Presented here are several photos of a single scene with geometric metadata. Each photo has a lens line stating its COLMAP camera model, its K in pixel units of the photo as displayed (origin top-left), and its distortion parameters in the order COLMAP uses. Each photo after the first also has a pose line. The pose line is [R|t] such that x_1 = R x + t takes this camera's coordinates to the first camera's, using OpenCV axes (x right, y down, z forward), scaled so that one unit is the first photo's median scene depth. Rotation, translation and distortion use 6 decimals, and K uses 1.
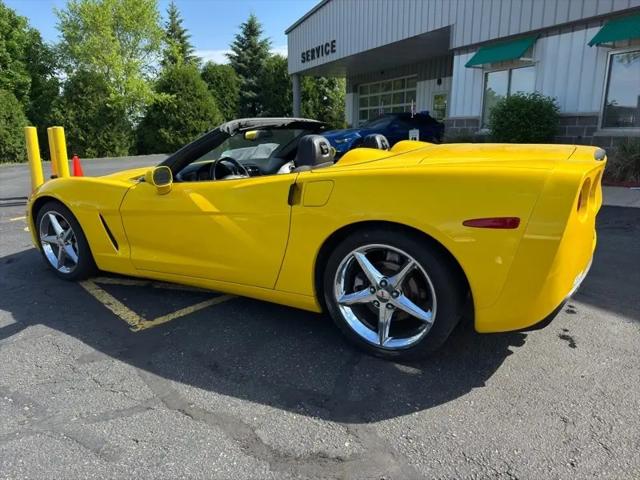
lens RADIAL K [[450.1, 0, 317.4], [0, 450.1, 227.4], [0, 0, 1]] dist [0.032695, -0.044779]
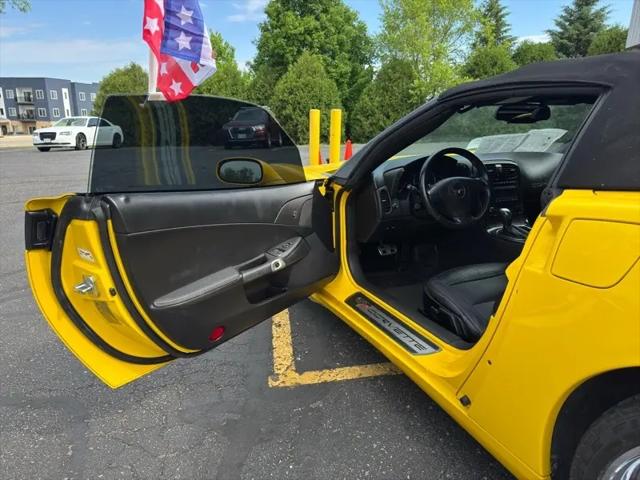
lens RADIAL K [[449.4, 0, 326.7], [0, 449.4, 240.7], [0, 0, 1]] dist [0.048916, -0.061299]
pose [[0.816790, 0.167982, -0.551939, 0.003863], [-0.138940, 0.985790, 0.094413, -0.012117], [0.559955, -0.000429, 0.828523, 0.074149]]
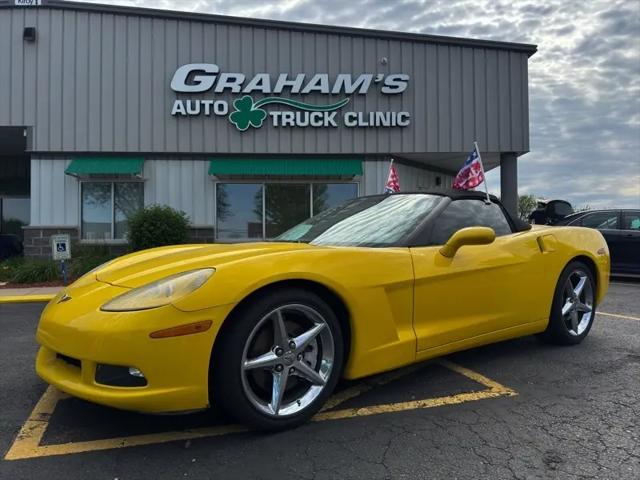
lens RADIAL K [[450.1, 0, 328.0], [0, 450.1, 240.6], [0, 0, 1]] dist [0.032695, -0.044779]
pose [[0.391767, 0.028002, 0.919638, -0.230241], [0.196483, 0.973933, -0.113357, -0.008092], [-0.898840, 0.225102, 0.376053, 0.149749]]
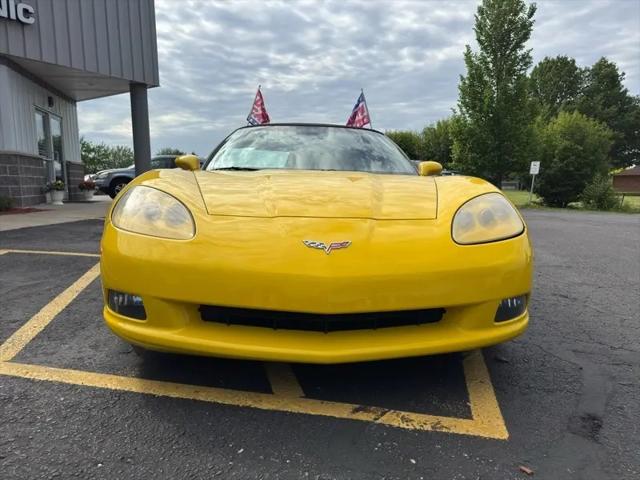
lens RADIAL K [[450.1, 0, 319.7], [0, 450.1, 231.8], [0, 0, 1]] dist [0.032695, -0.044779]
pose [[-0.546273, -0.076168, 0.834137, -0.210185], [0.190091, 0.958599, 0.212023, -0.044710], [-0.815752, 0.274385, -0.509178, 0.323172]]
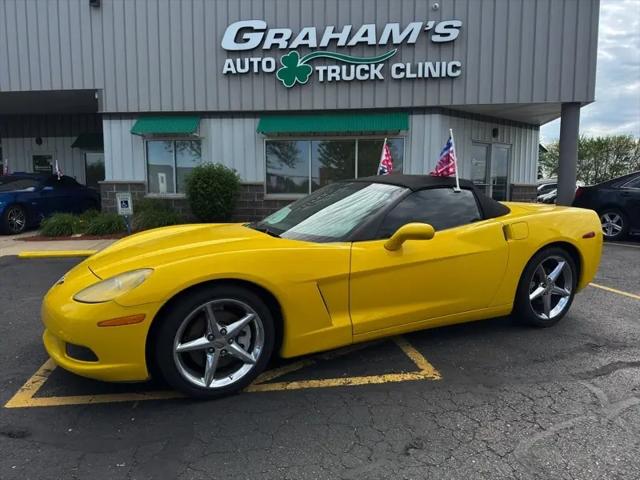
lens RADIAL K [[450.1, 0, 326.7], [0, 450.1, 235.8], [0, 0, 1]] dist [0.032695, -0.044779]
pose [[0.537844, -0.066390, 0.840426, -0.224670], [0.171365, 0.984692, -0.031881, -0.016674], [-0.825444, 0.161166, 0.540987, 0.097289]]
